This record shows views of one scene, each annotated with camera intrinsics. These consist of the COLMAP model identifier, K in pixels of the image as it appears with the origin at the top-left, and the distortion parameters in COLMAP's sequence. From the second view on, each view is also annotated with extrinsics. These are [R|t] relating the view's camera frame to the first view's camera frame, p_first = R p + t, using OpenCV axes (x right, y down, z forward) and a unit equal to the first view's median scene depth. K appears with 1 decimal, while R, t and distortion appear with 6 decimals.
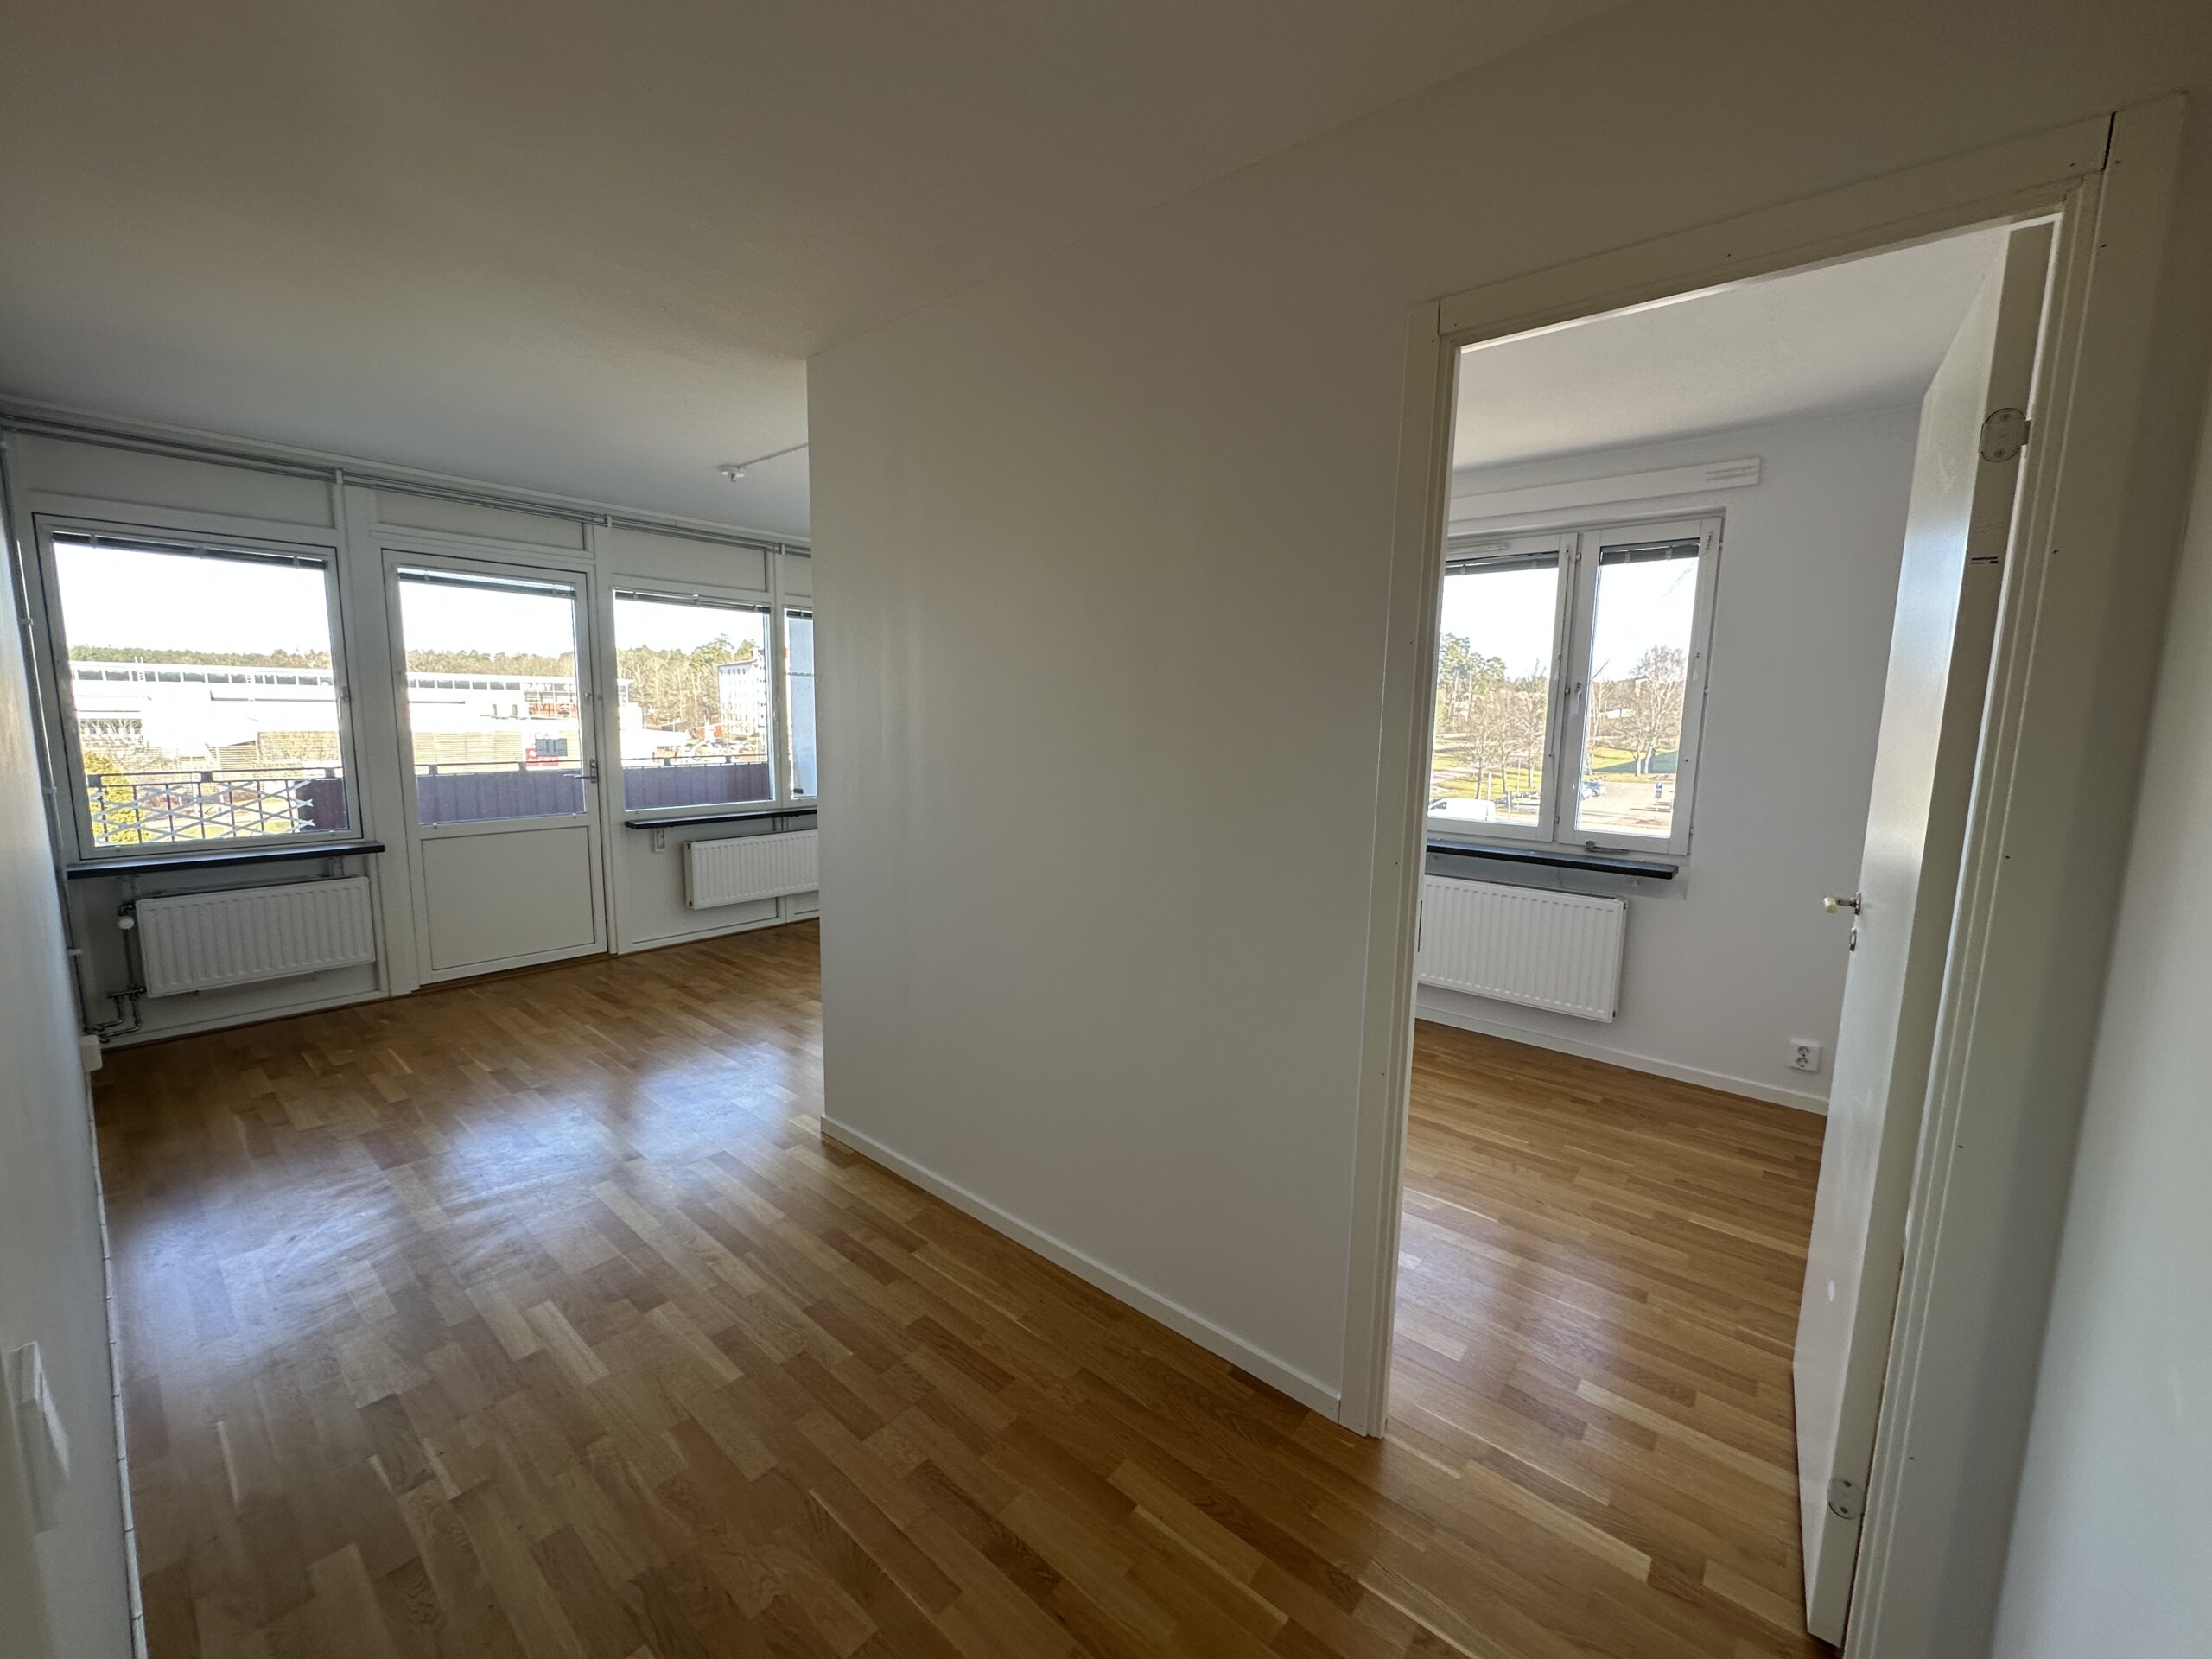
lens RADIAL K [[880.3, 0, 1106.3], [0, 880.3, 826.5], [0, 0, 1]] dist [-0.001587, 0.000332]
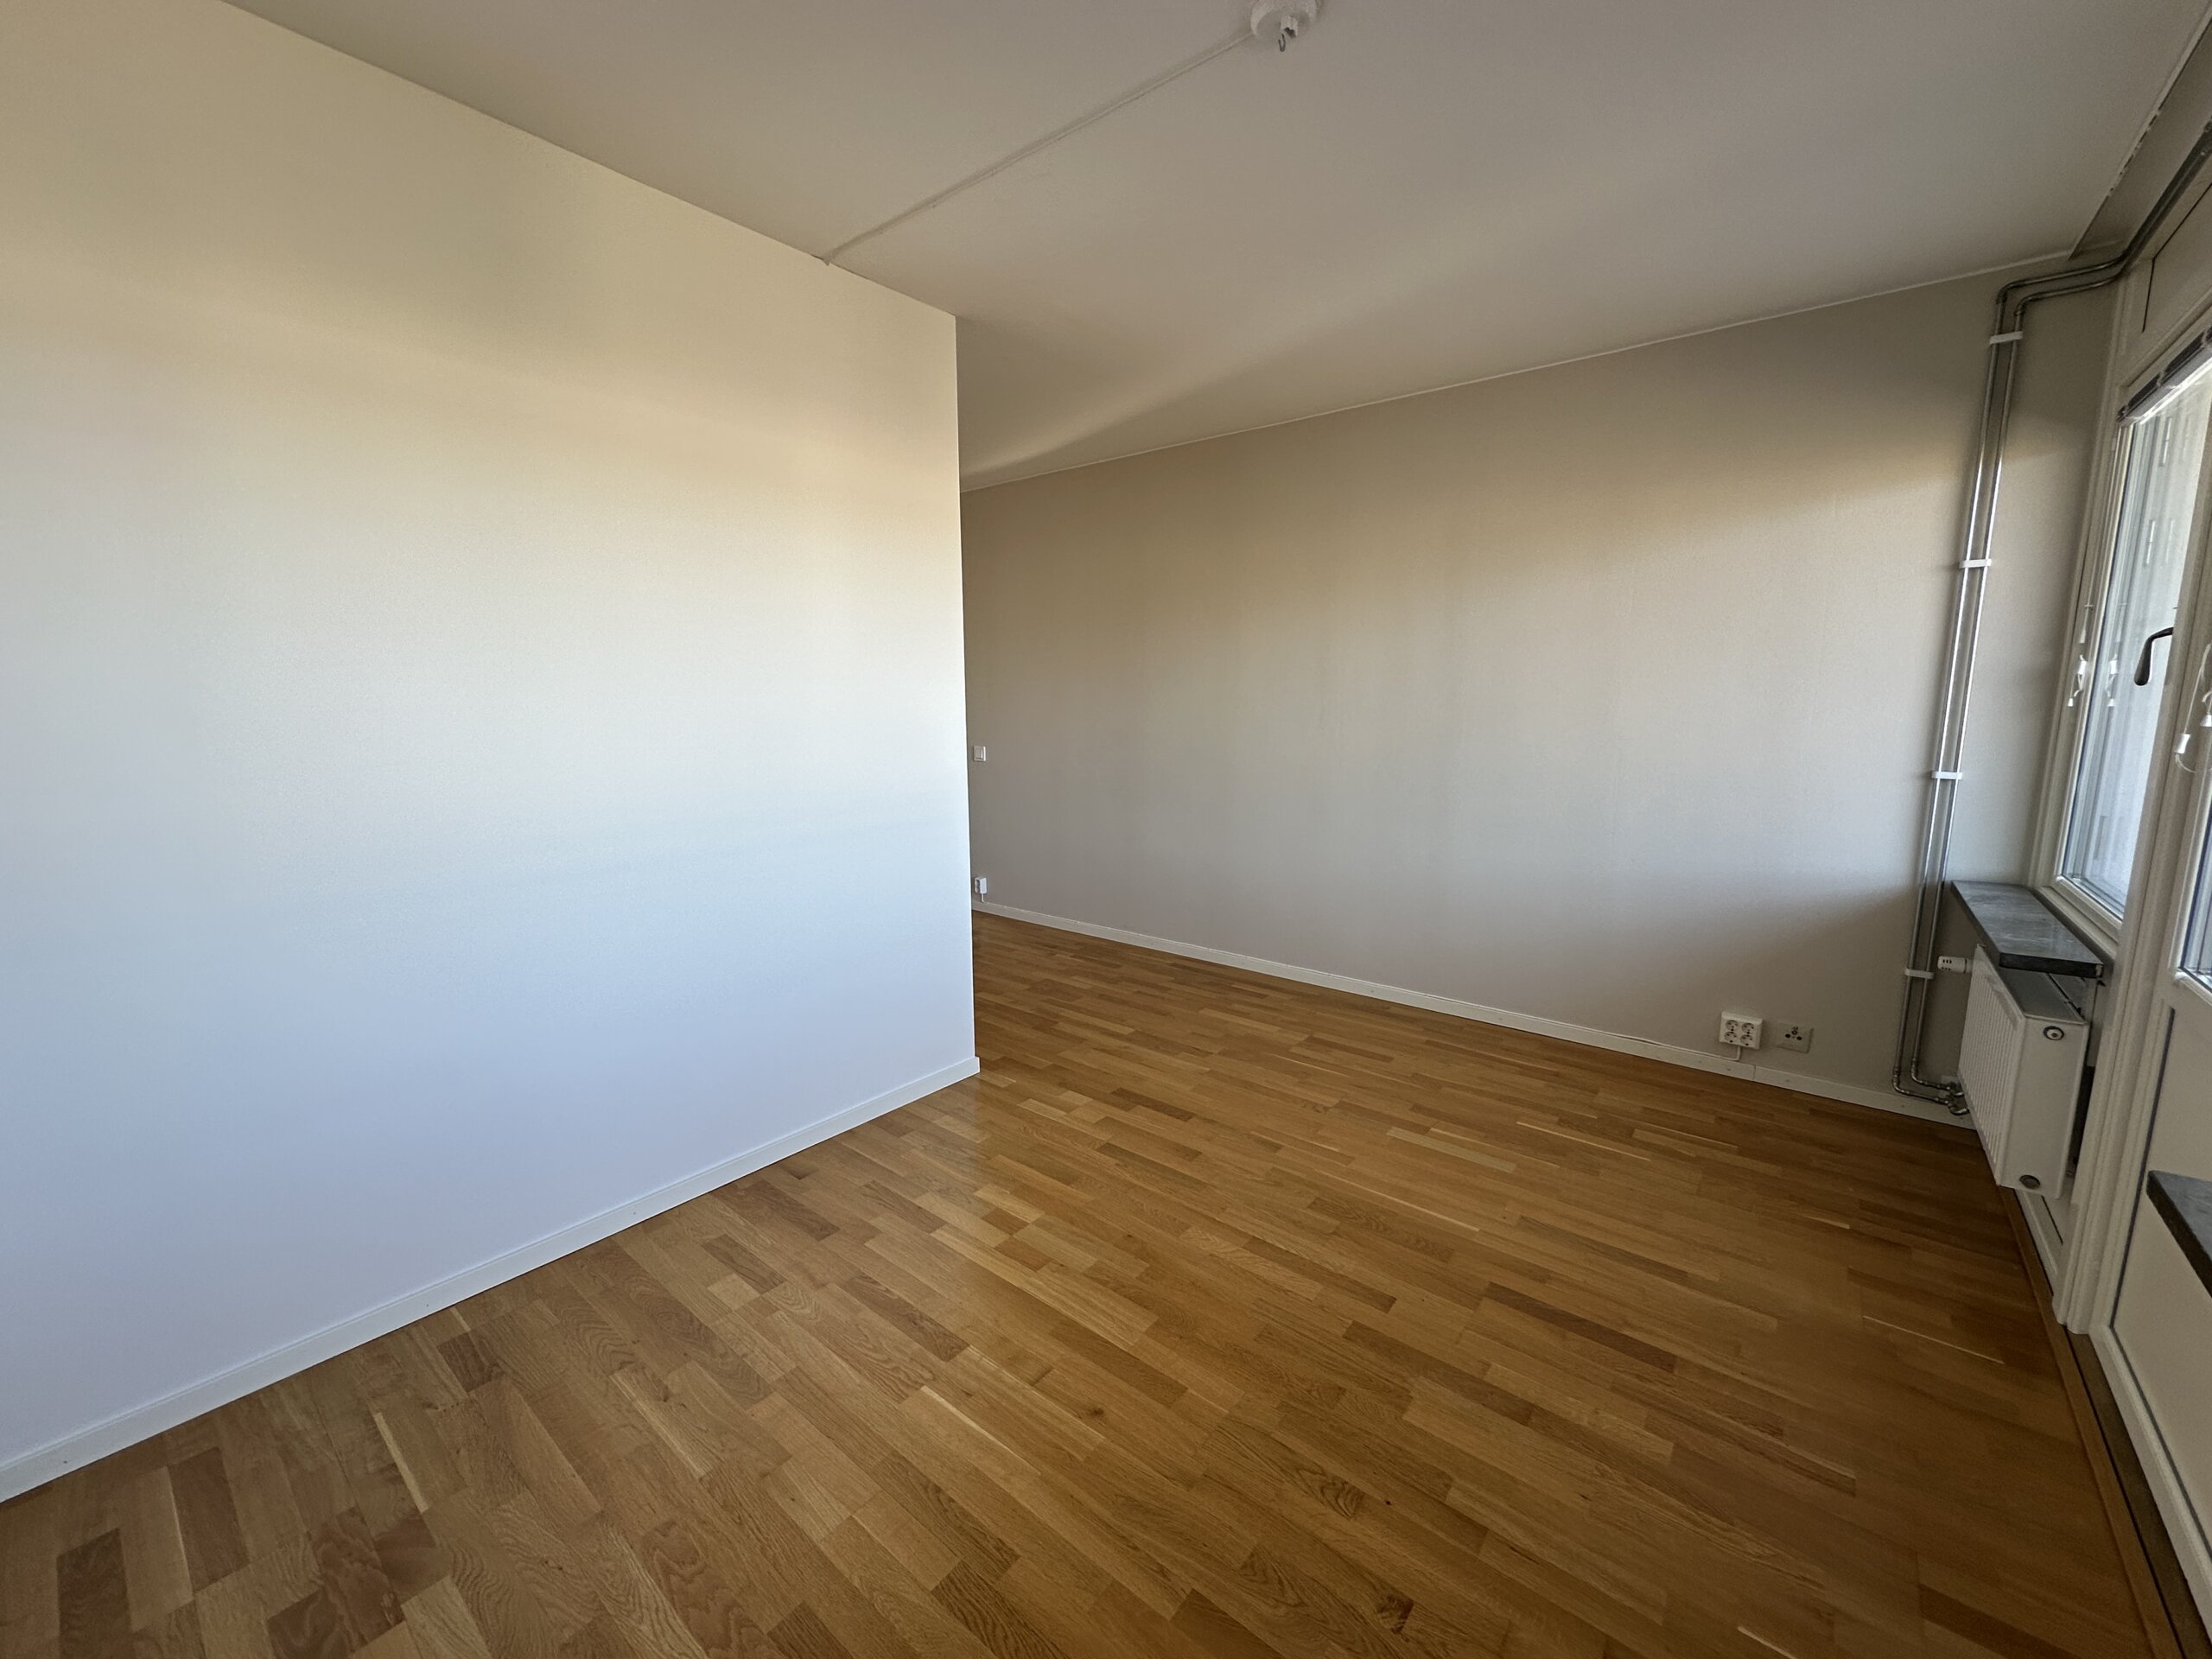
lens RADIAL K [[880.3, 0, 1106.3], [0, 880.3, 826.5], [0, 0, 1]] dist [-0.001587, 0.000332]
pose [[-0.999745, -0.013108, -0.018409, -0.280350], [-0.017729, 0.960069, 0.279201, -0.139108], [0.014014, 0.279457, -0.960056, 1.191624]]
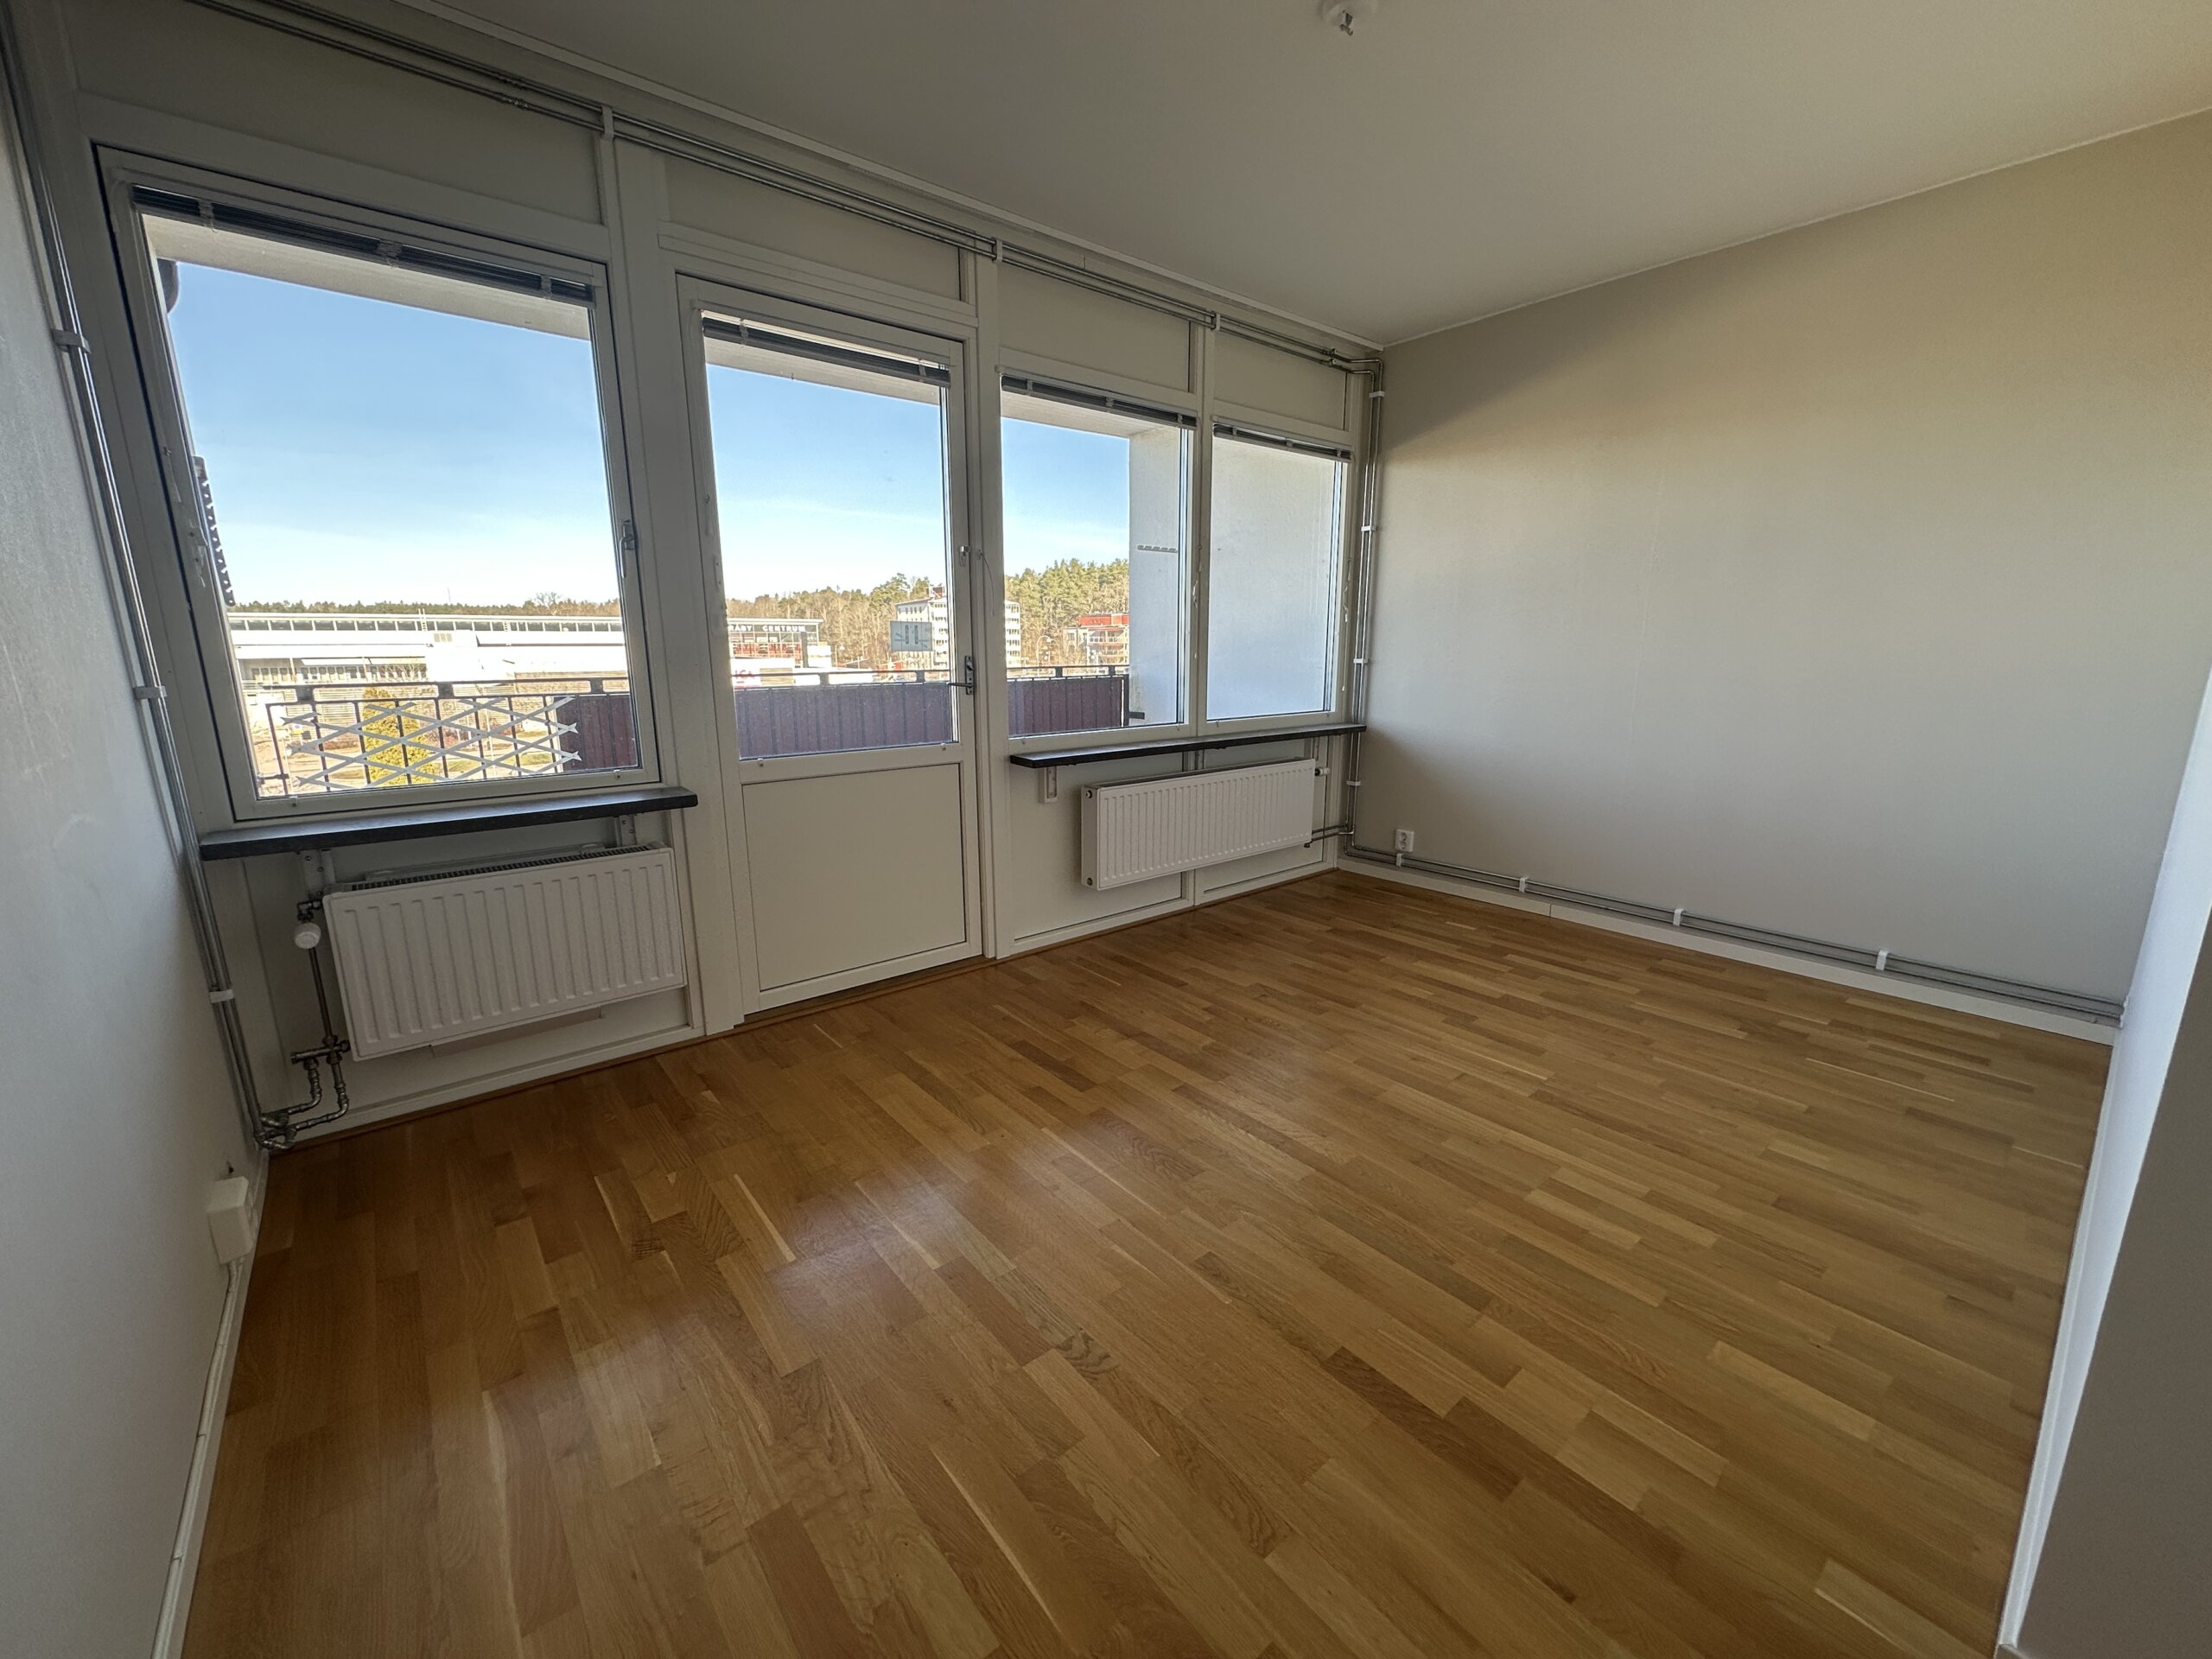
lens RADIAL K [[881.1, 0, 1108.2], [0, 881.1, 824.8], [0, 0, 1]] dist [-0.002049, 0.000218]
pose [[0.984015, 0.017010, -0.177272, -0.374088], [-0.004201, 0.997368, 0.072384, -0.002193], [0.178036, -0.070483, 0.981496, 0.394754]]
